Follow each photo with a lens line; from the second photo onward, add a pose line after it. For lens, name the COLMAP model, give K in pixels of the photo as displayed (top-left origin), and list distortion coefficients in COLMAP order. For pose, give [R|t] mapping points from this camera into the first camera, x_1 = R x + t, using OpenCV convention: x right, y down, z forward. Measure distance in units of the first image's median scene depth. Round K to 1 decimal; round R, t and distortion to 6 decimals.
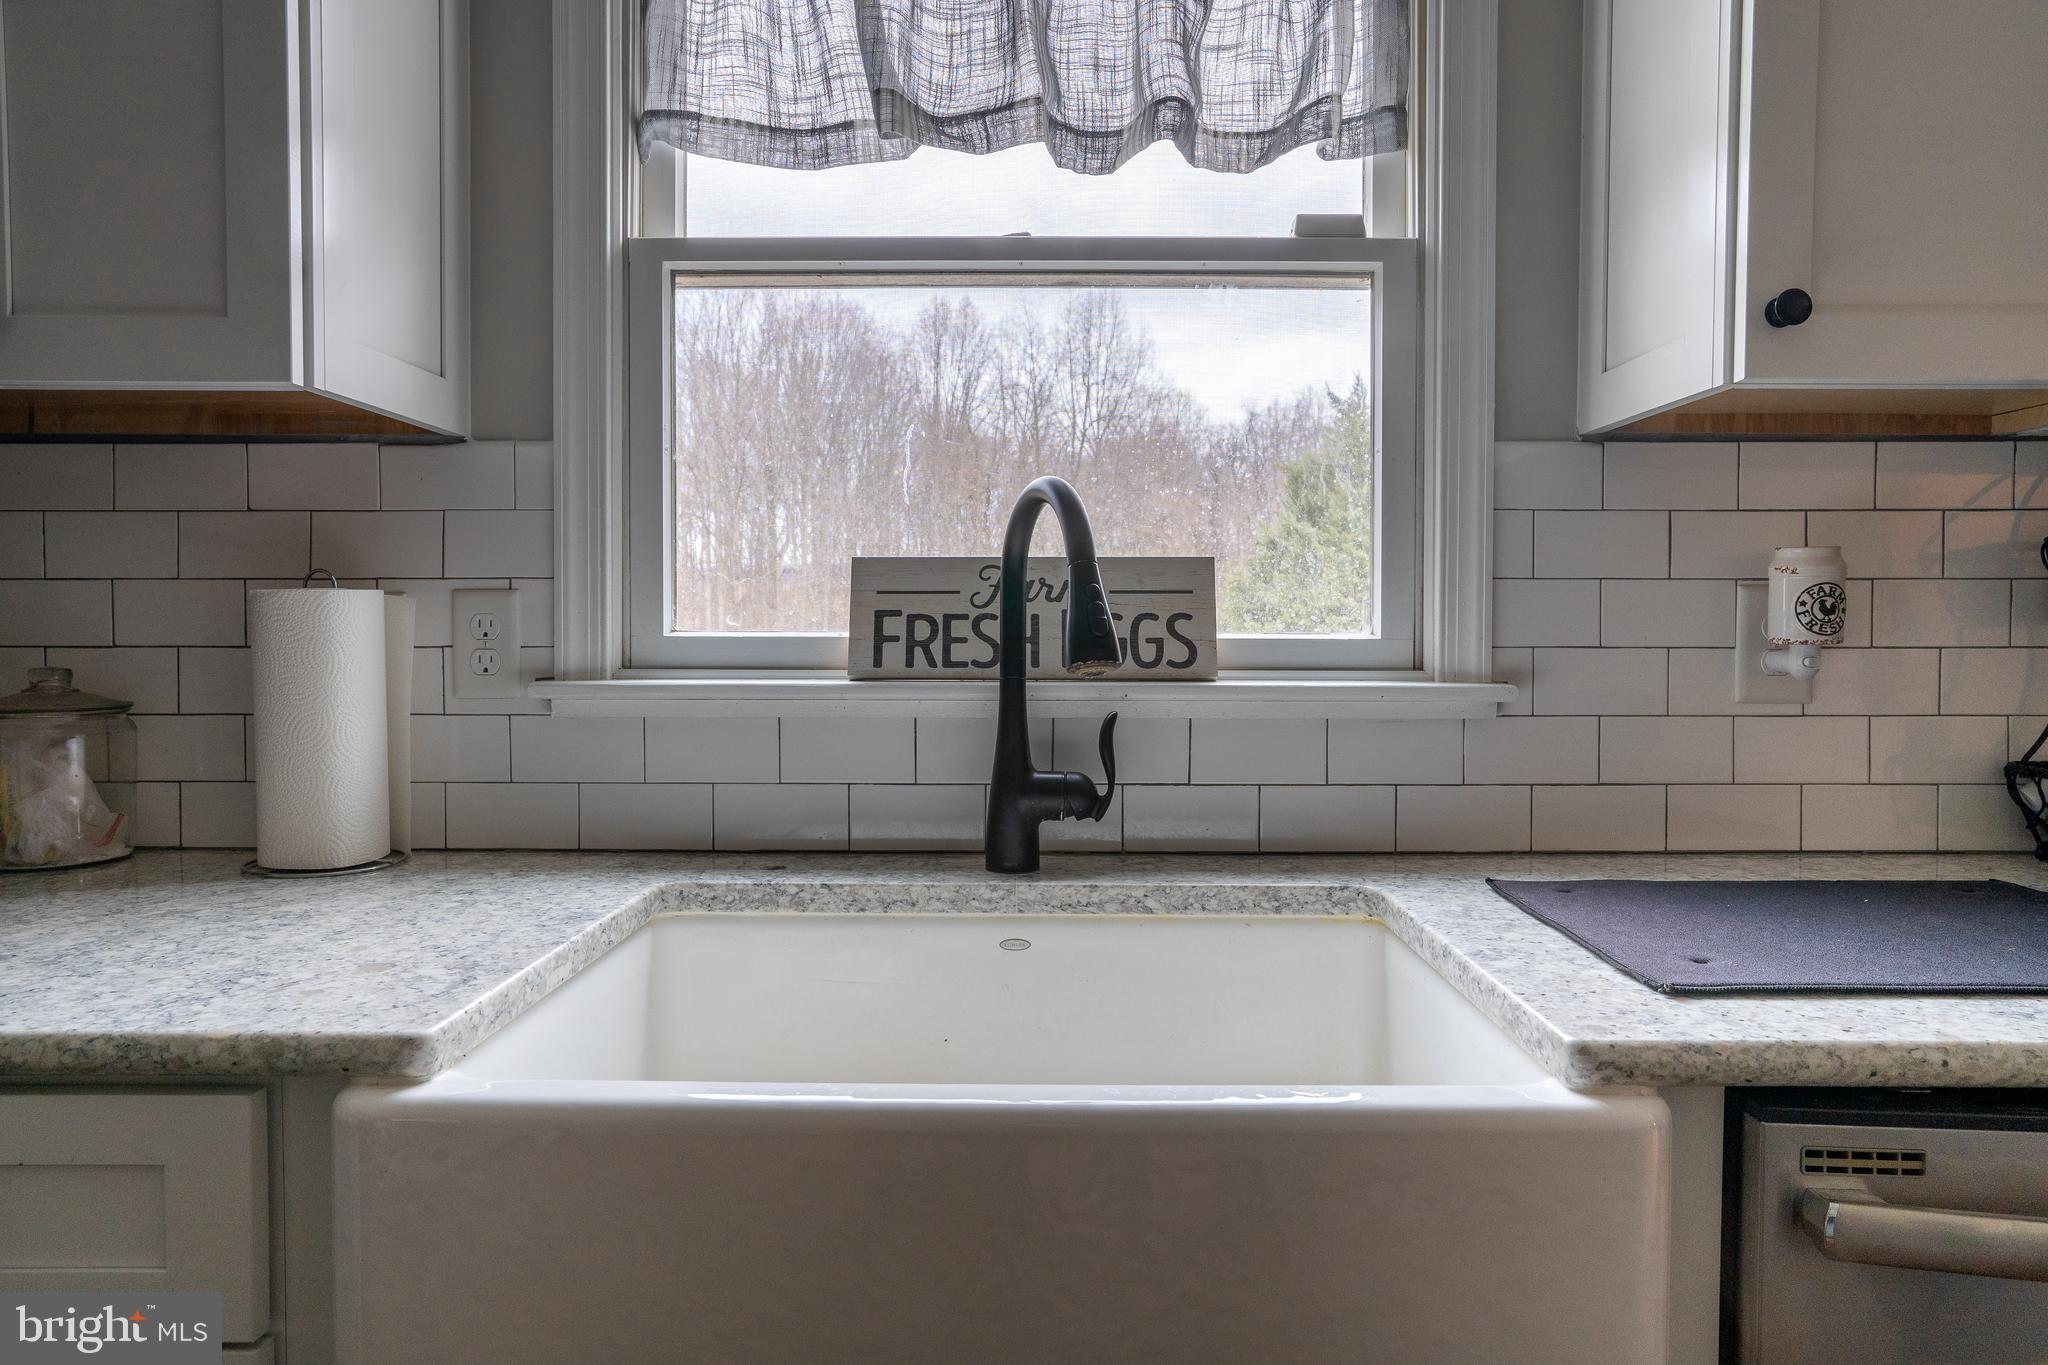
lens RADIAL K [[1332.1, 0, 1027.1], [0, 1332.1, 661.5], [0, 0, 1]] dist [-0.010866, 0.000847]
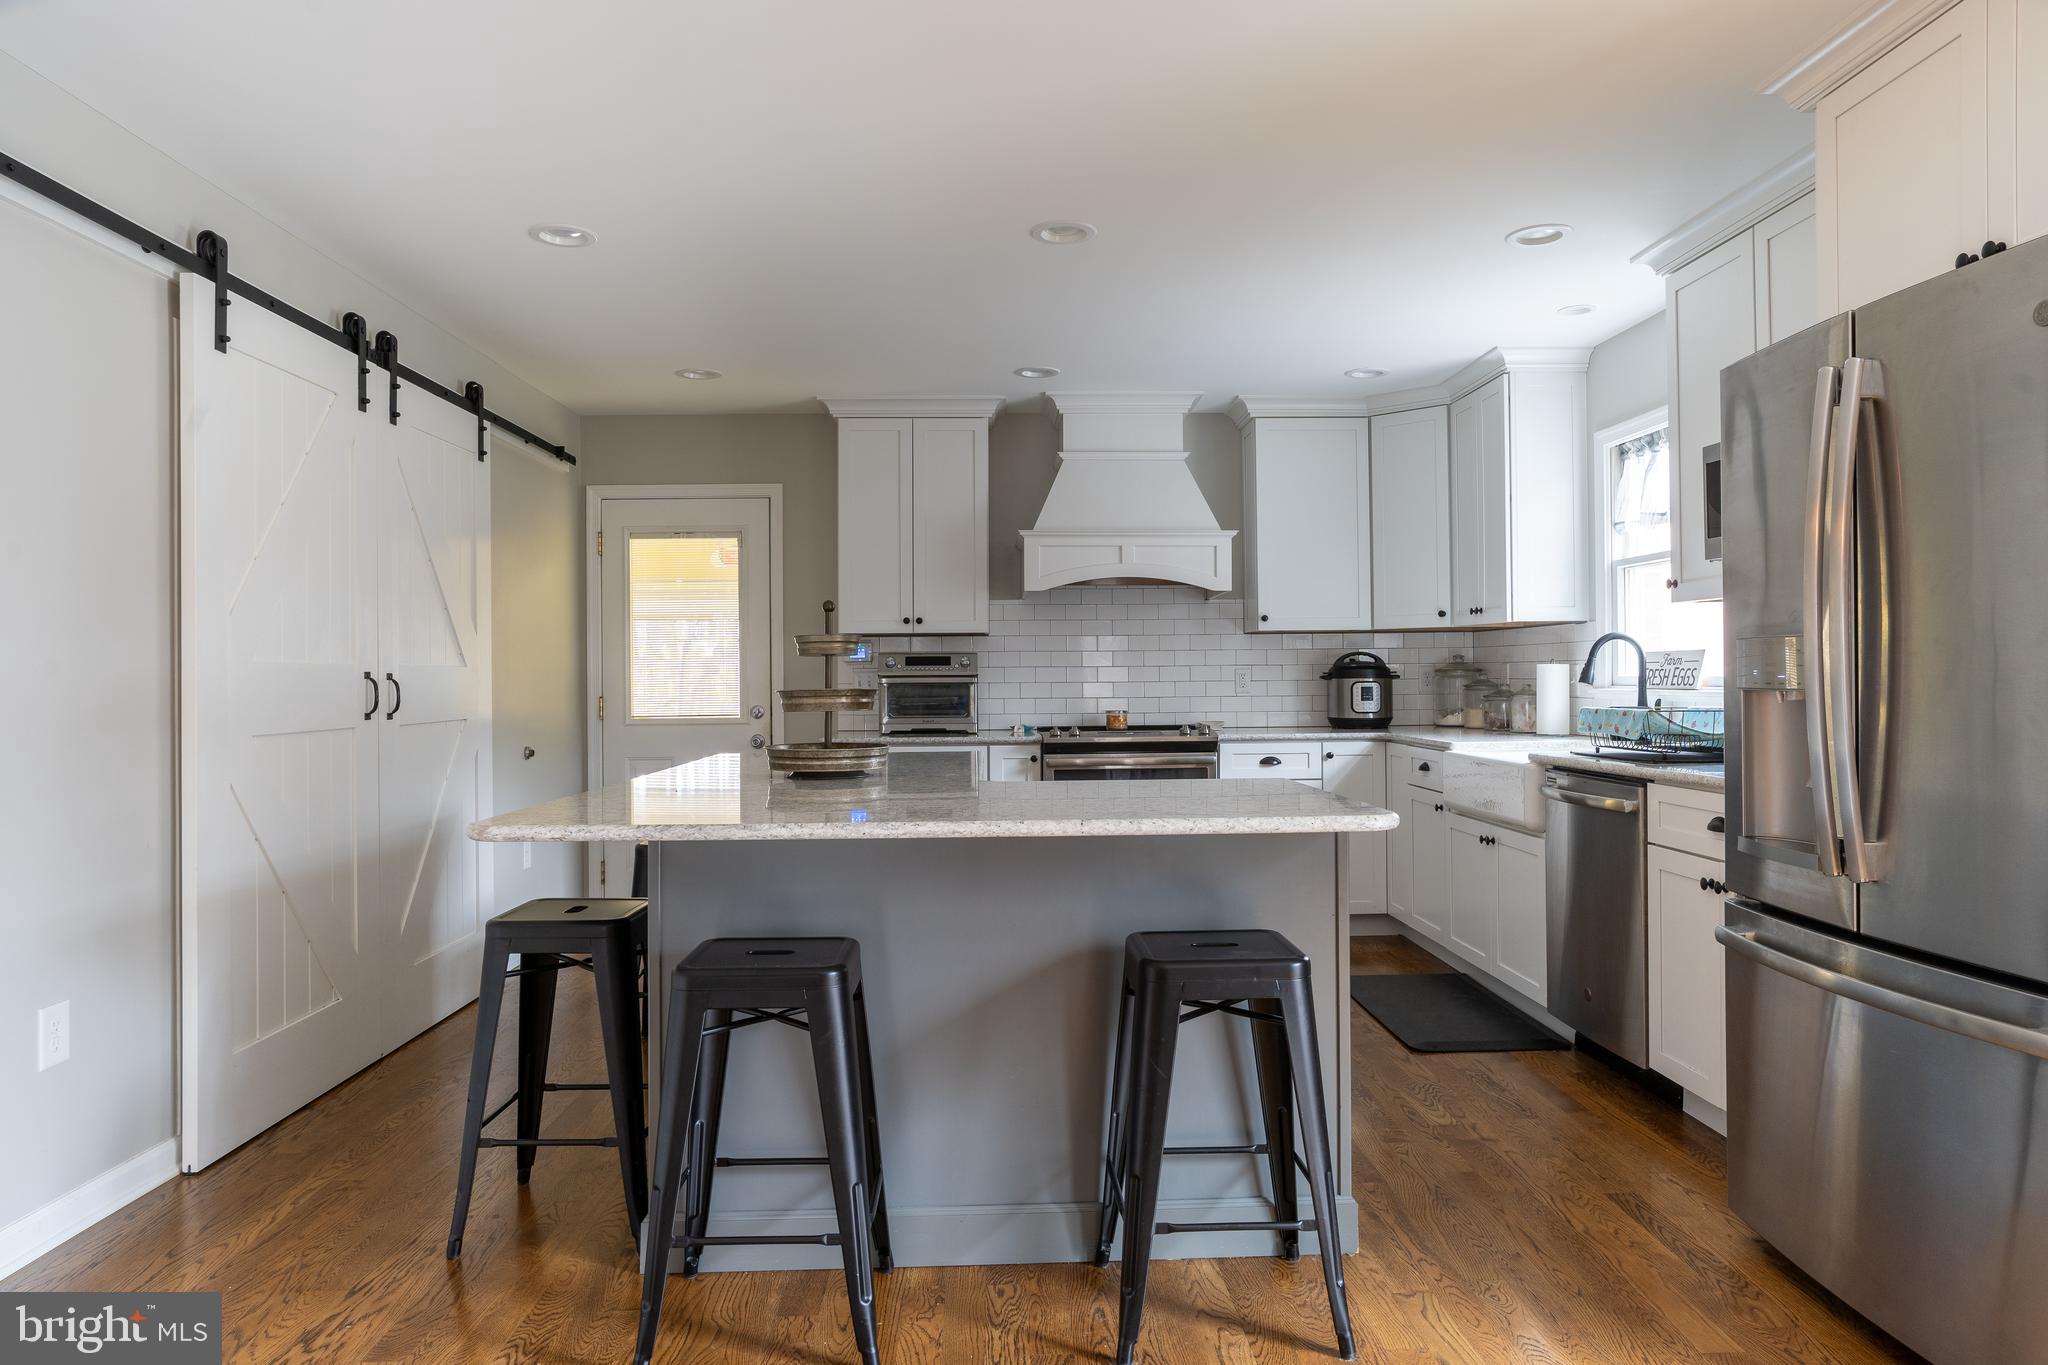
lens RADIAL K [[1332.1, 0, 1027.1], [0, 1332.1, 661.5], [0, 0, 1]] dist [-0.010866, 0.000847]
pose [[0.036187, -0.009859, -0.999296, 3.295257], [-0.027378, 0.999566, -0.010853, 0.026692], [0.998970, 0.027751, 0.035901, -0.666964]]
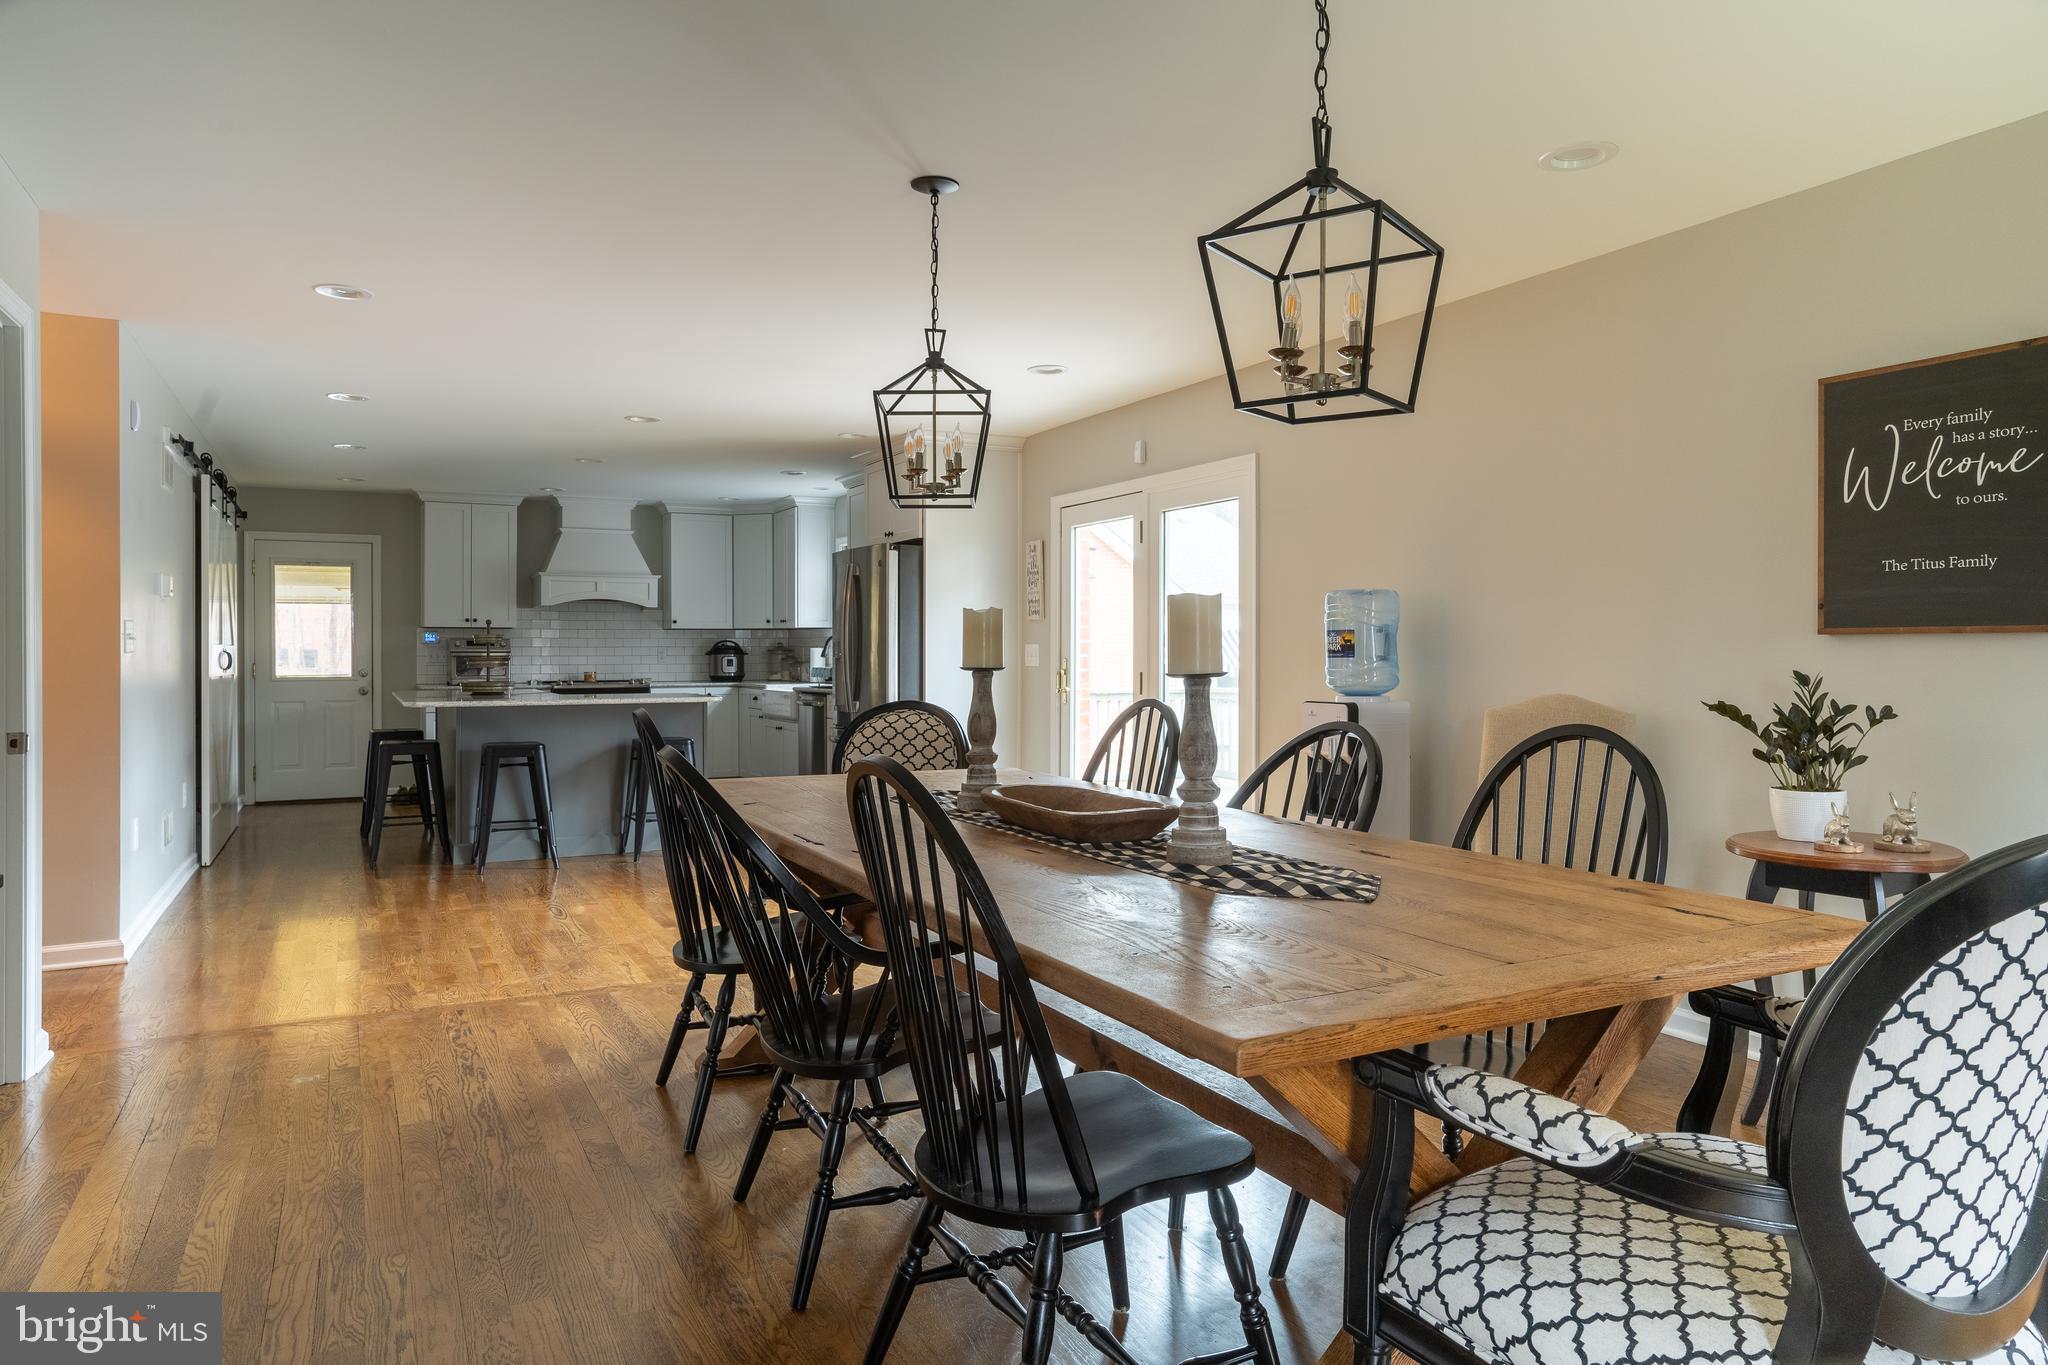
lens RADIAL K [[1332.1, 0, 1027.1], [0, 1332.1, 661.5], [0, 0, 1]] dist [-0.010866, 0.000847]
pose [[0.462262, 0.008999, -0.886698, 6.484807], [-0.032143, 0.999461, -0.006614, 0.039434], [0.886161, 0.031559, 0.462302, -1.420123]]
